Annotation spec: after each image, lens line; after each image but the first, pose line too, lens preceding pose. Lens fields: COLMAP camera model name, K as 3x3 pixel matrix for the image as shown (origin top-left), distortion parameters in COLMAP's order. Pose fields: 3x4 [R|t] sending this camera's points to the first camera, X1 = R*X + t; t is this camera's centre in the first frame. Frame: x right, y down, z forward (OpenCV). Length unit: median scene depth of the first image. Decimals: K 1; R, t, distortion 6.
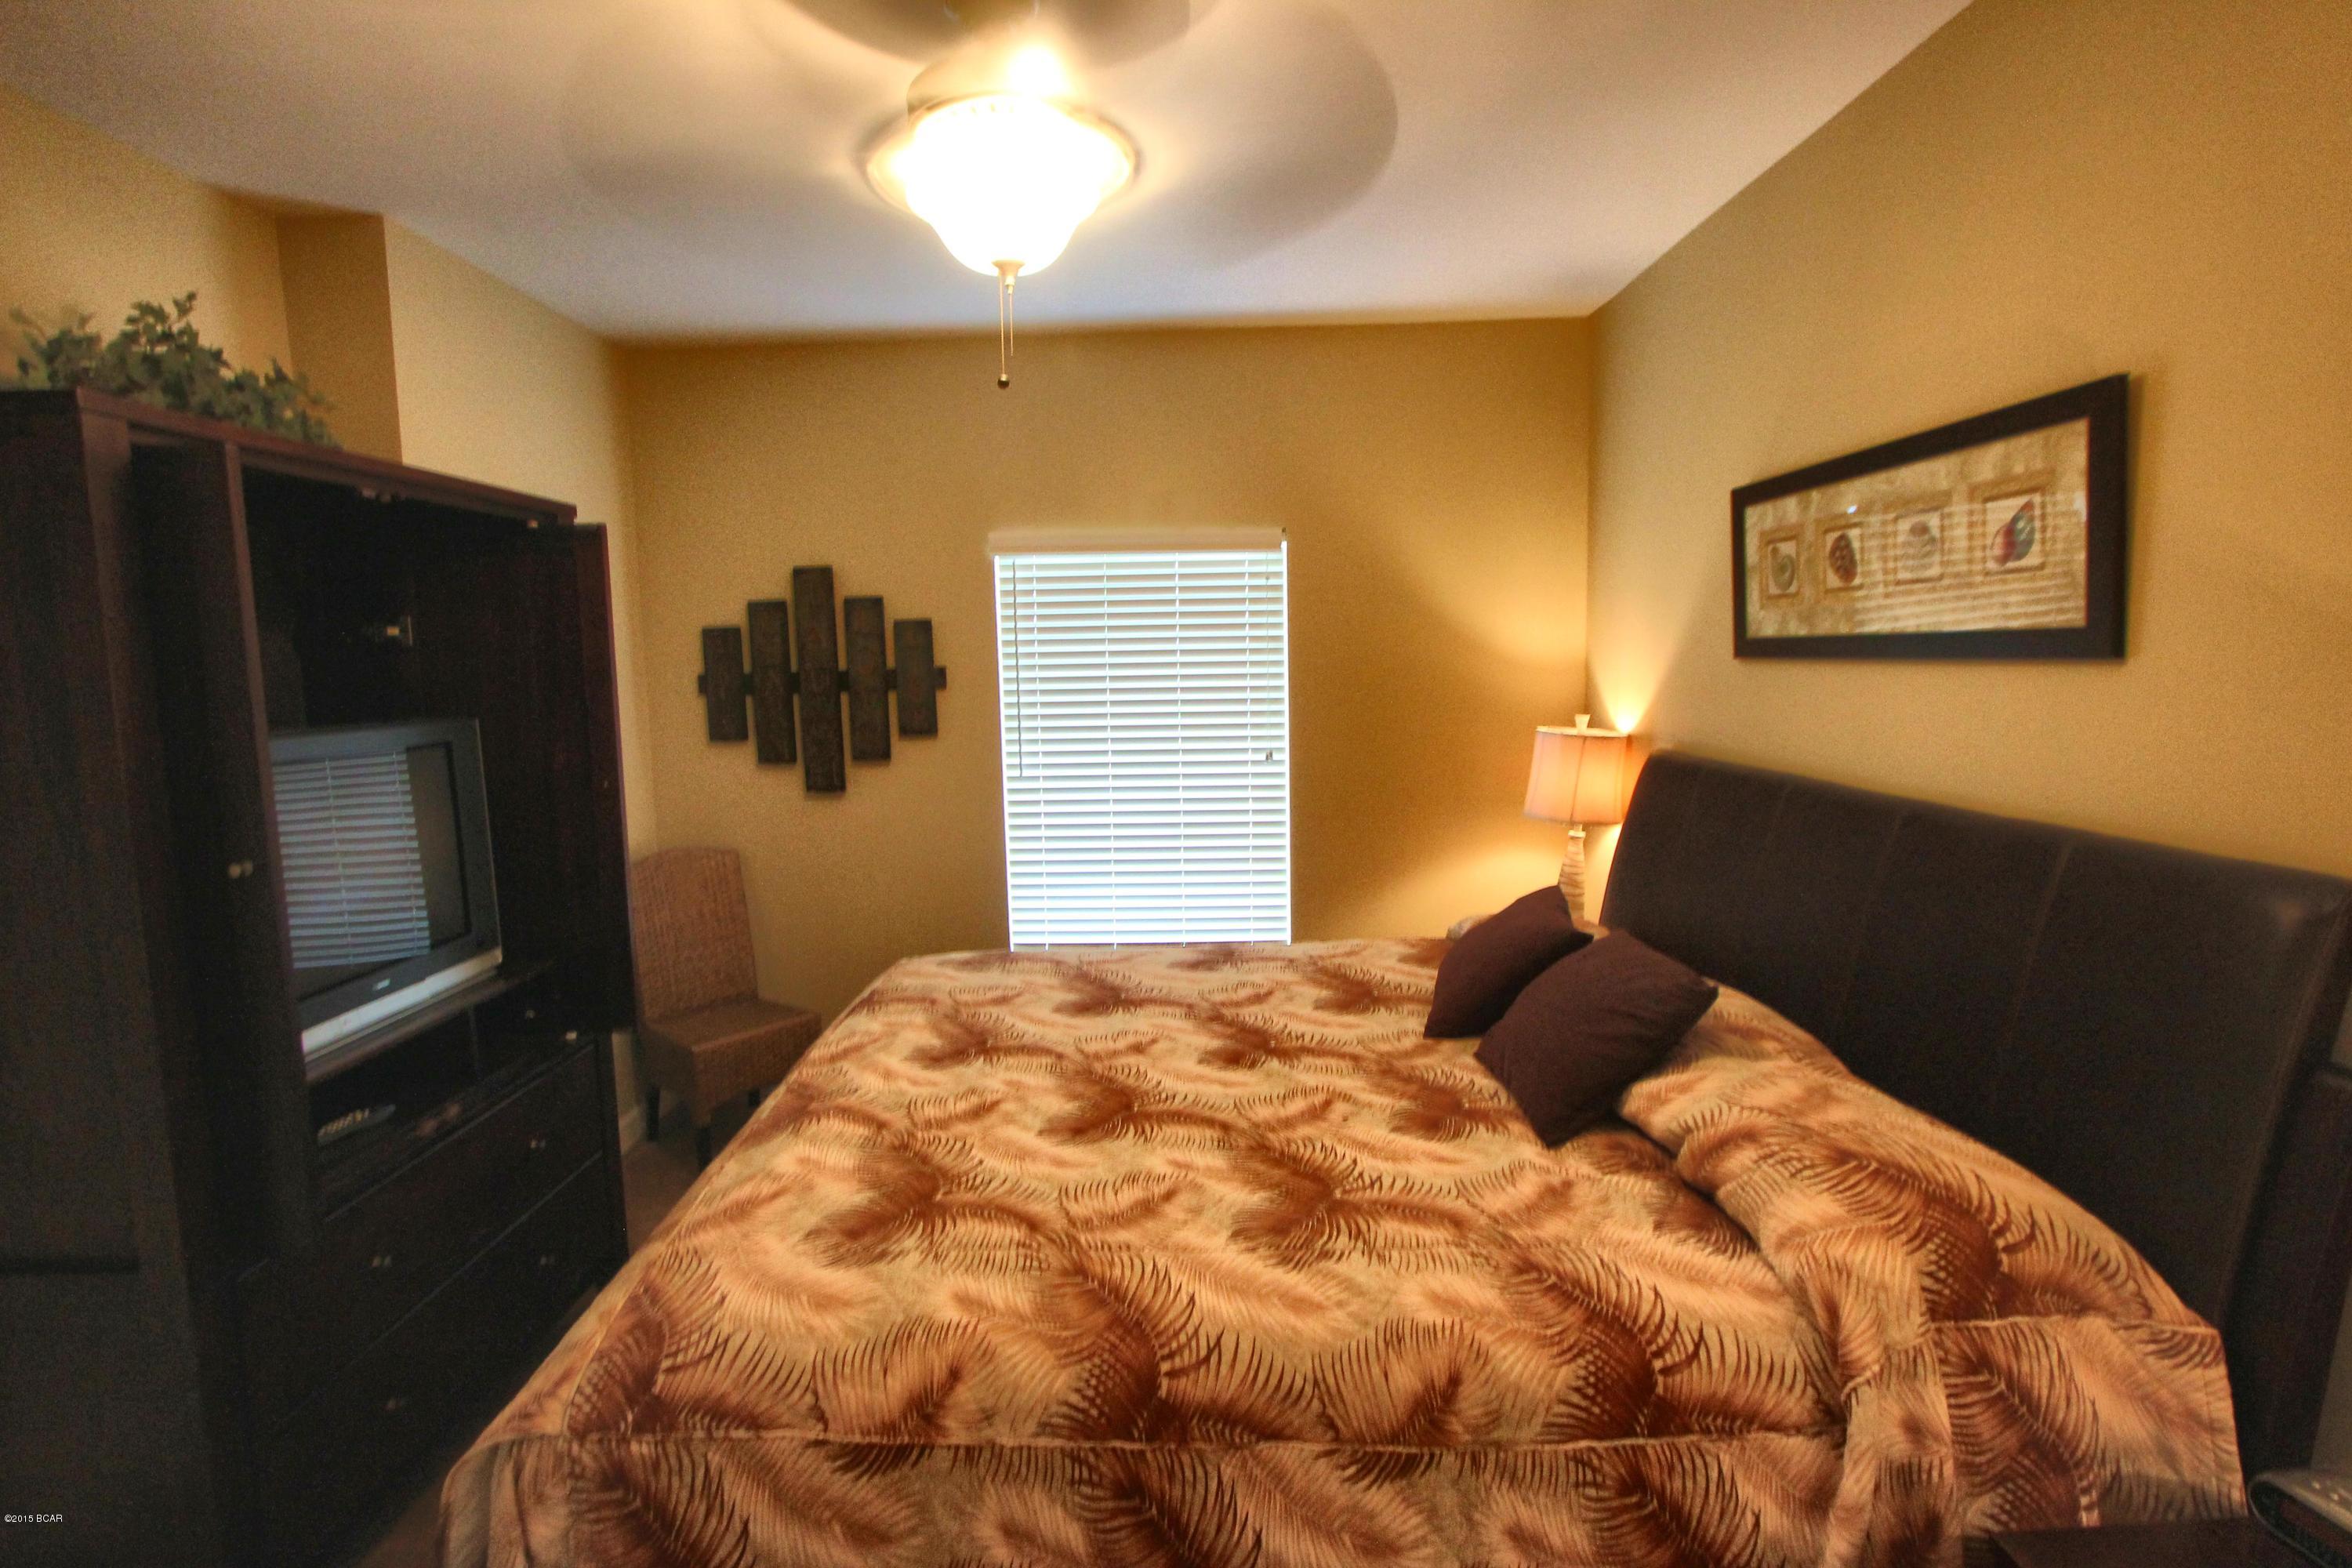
lens RADIAL K [[1081.2, 0, 1192.0], [0, 1081.2, 765.7], [0, 0, 1]] dist [-0.020991, 0.004801]
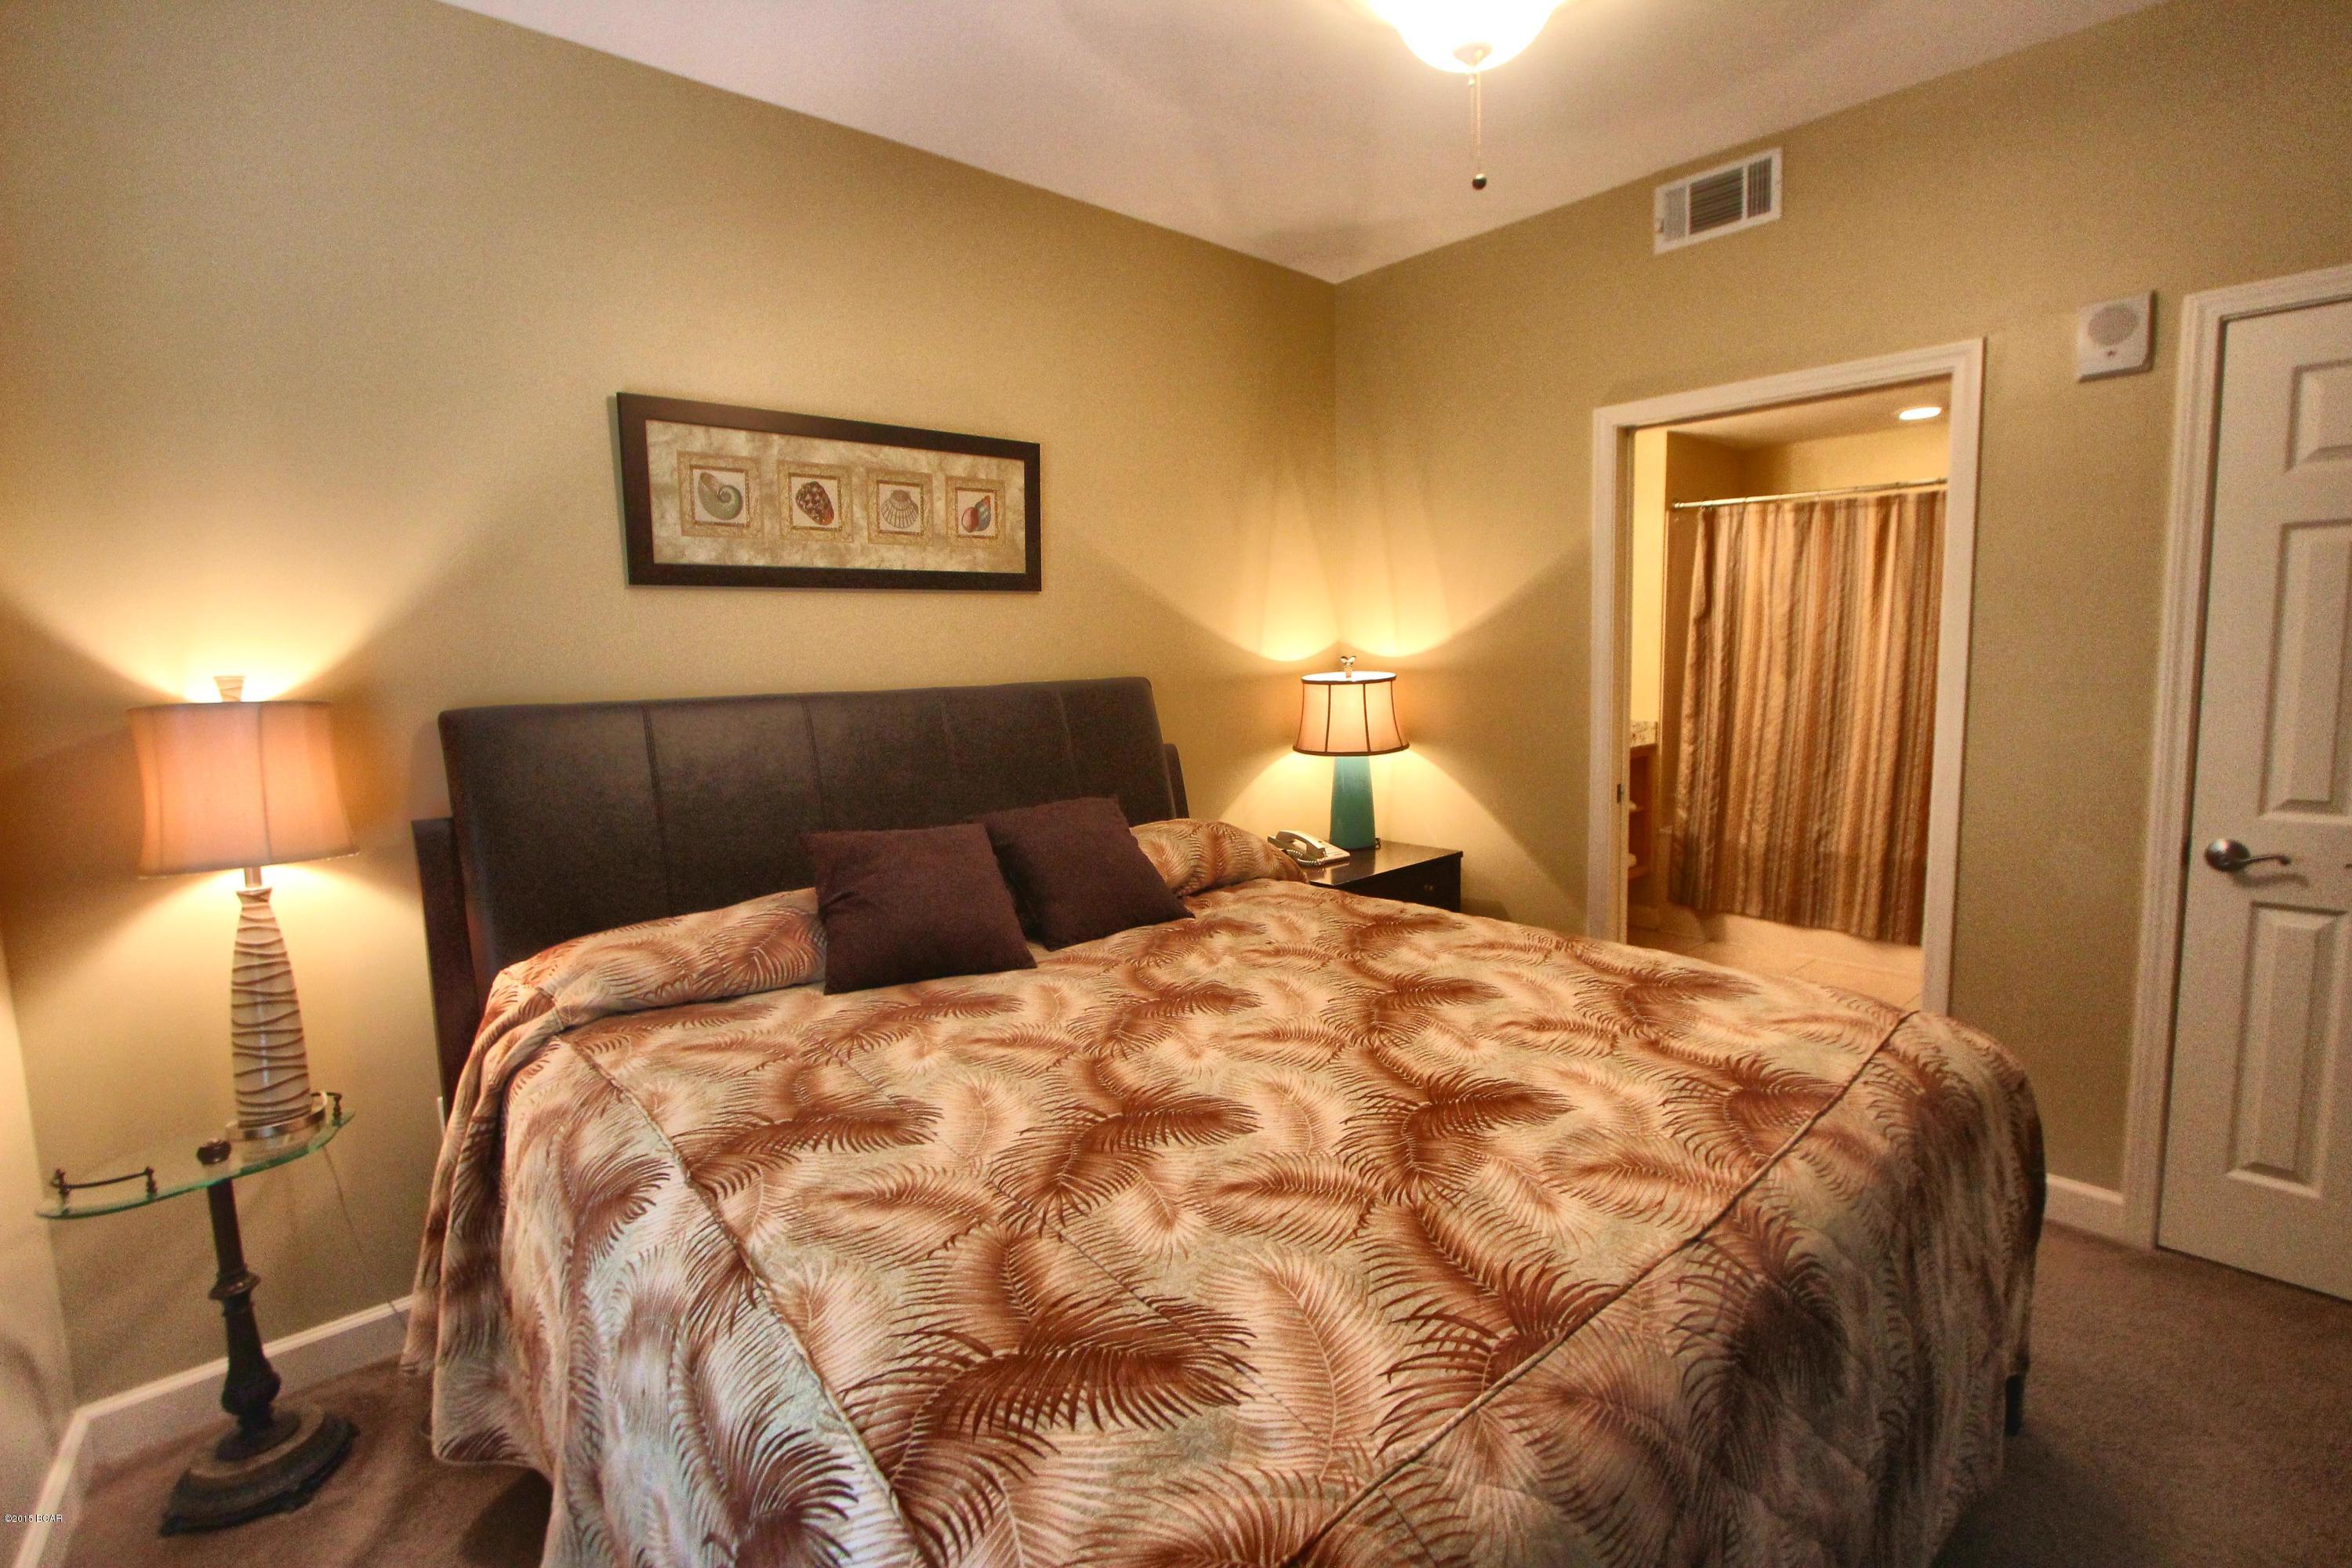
lens RADIAL K [[1081.2, 0, 1192.0], [0, 1081.2, 765.7], [0, 0, 1]] dist [-0.020991, 0.004801]
pose [[-0.653204, -0.047156, 0.755712, -0.656760], [0.113787, 0.980611, 0.159542, -0.057431], [-0.748583, 0.190204, -0.635174, 1.701187]]
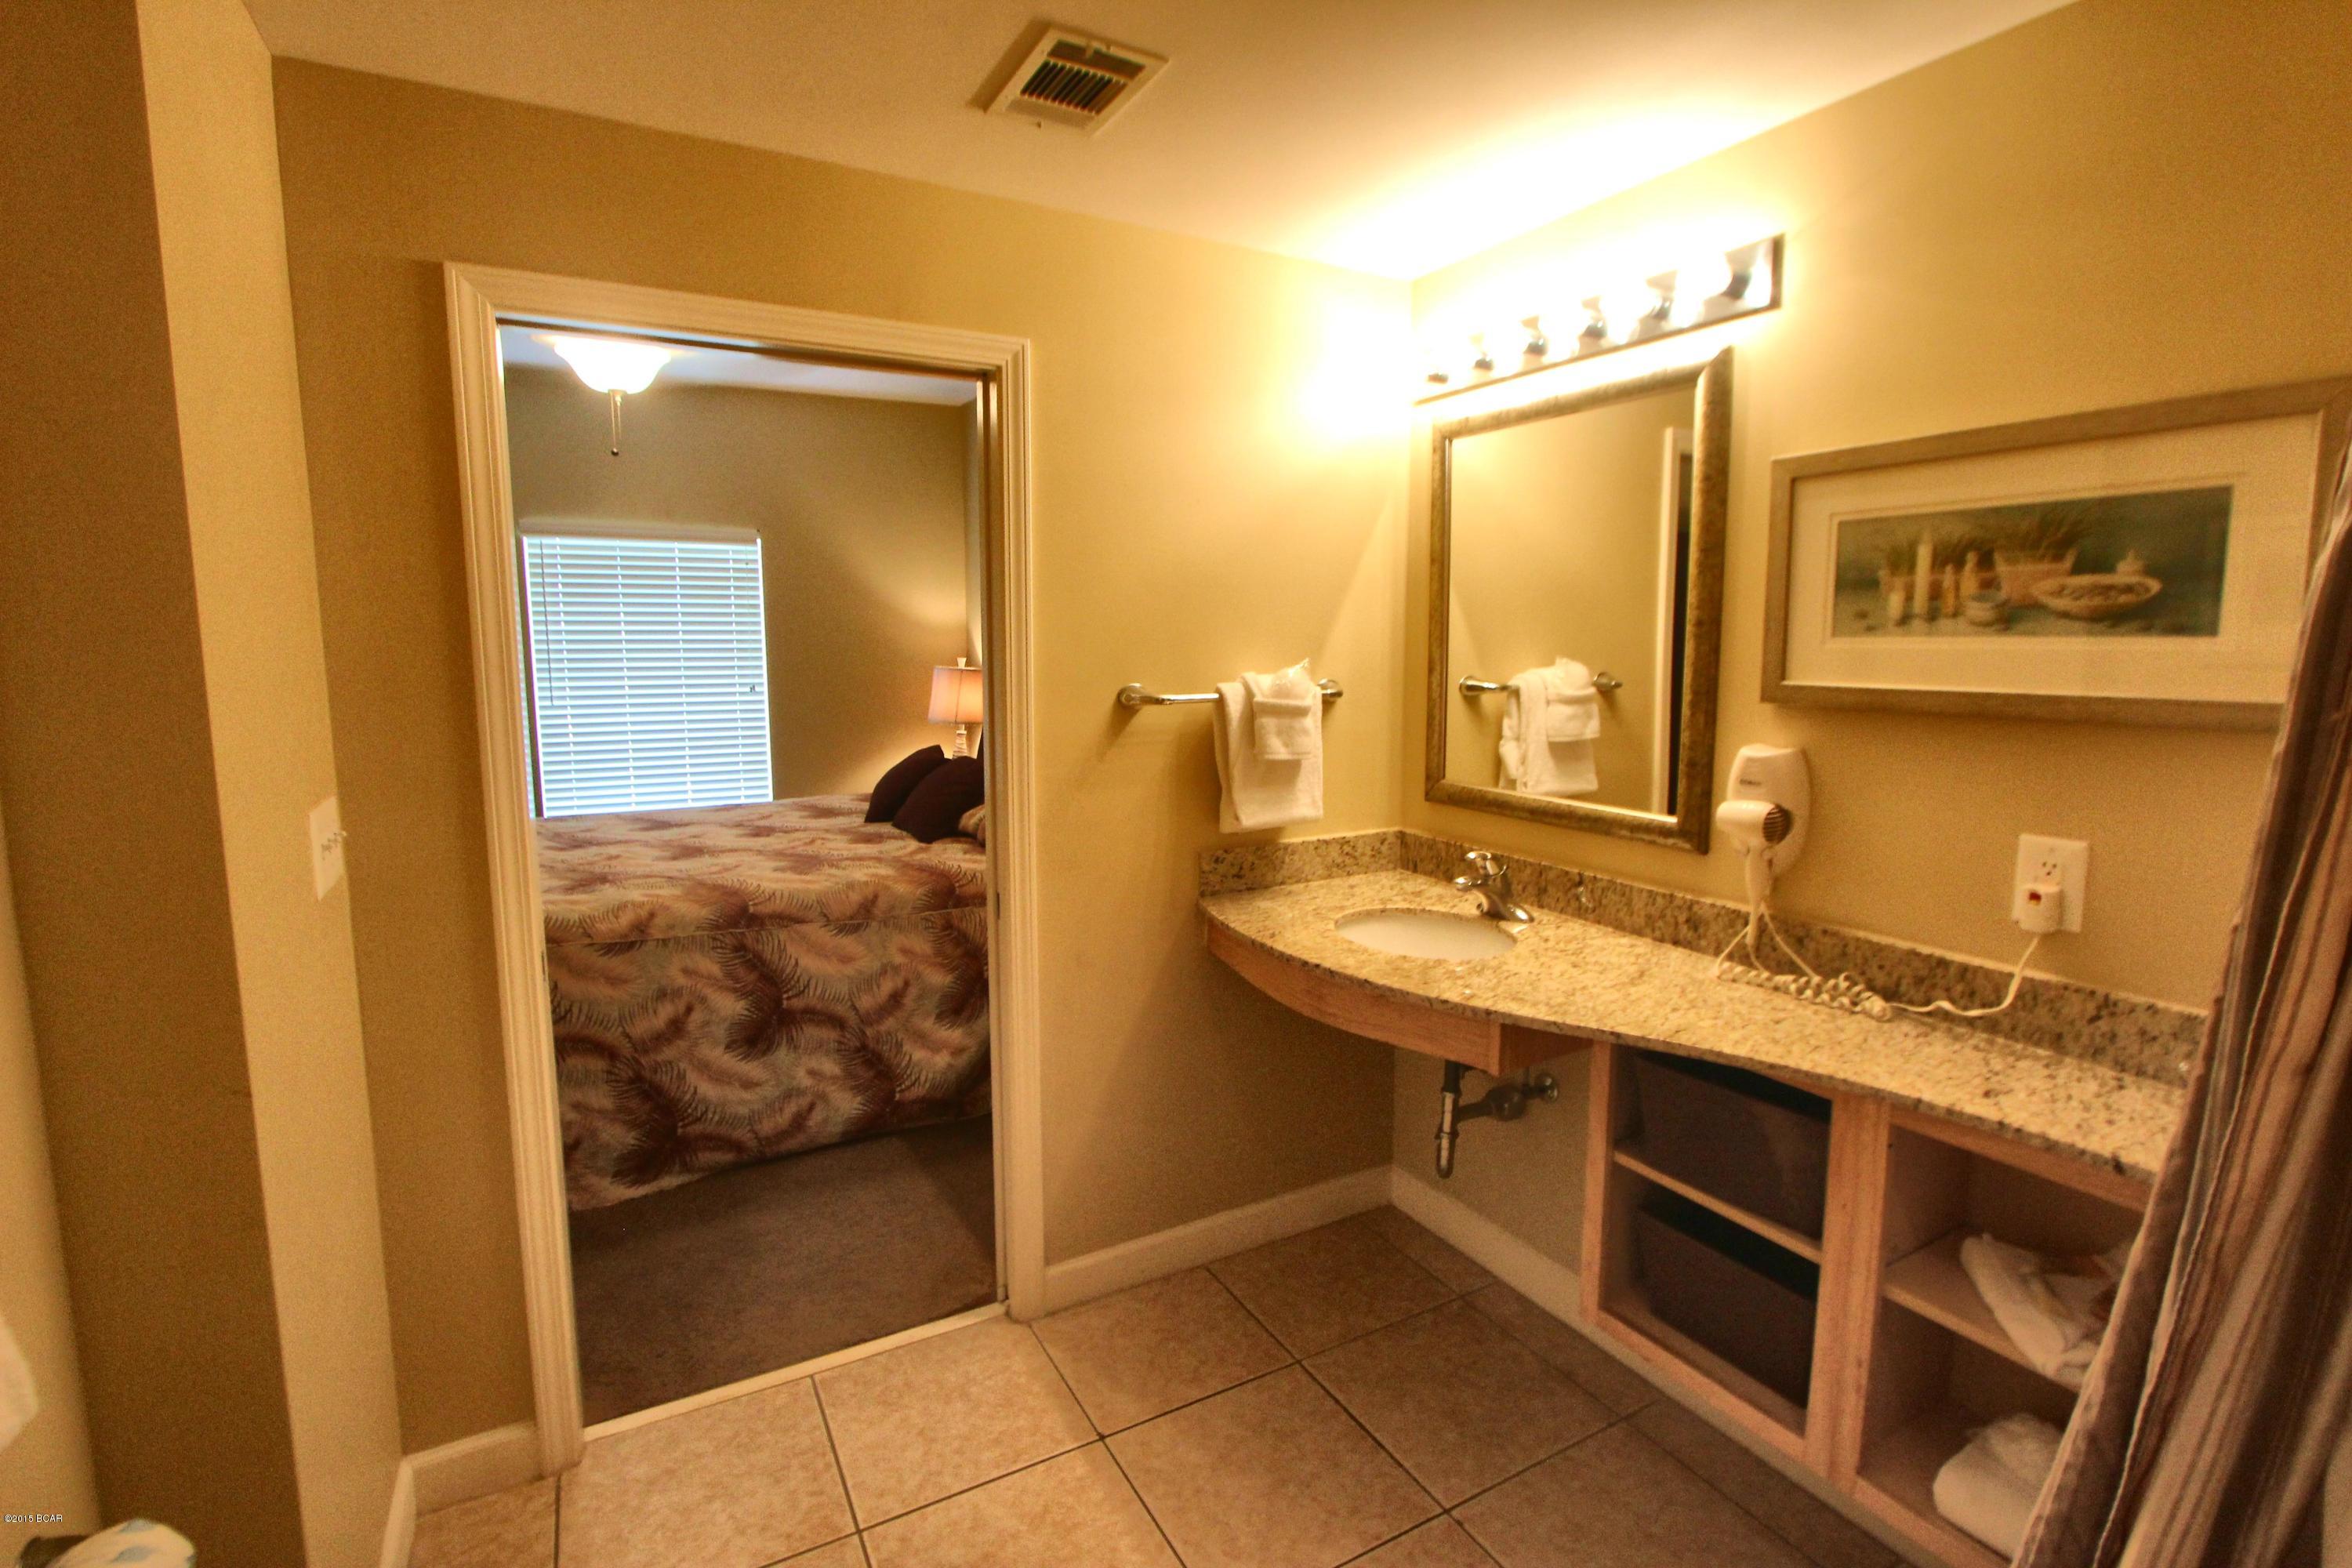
lens RADIAL K [[1081.2, 0, 1192.0], [0, 1081.2, 765.7], [0, 0, 1]] dist [-0.020991, 0.004801]
pose [[0.879667, -0.038285, 0.474046, -0.185501], [0.032920, 0.999266, 0.019615, 0.161429], [-0.474449, -0.001649, 0.880281, -1.009705]]
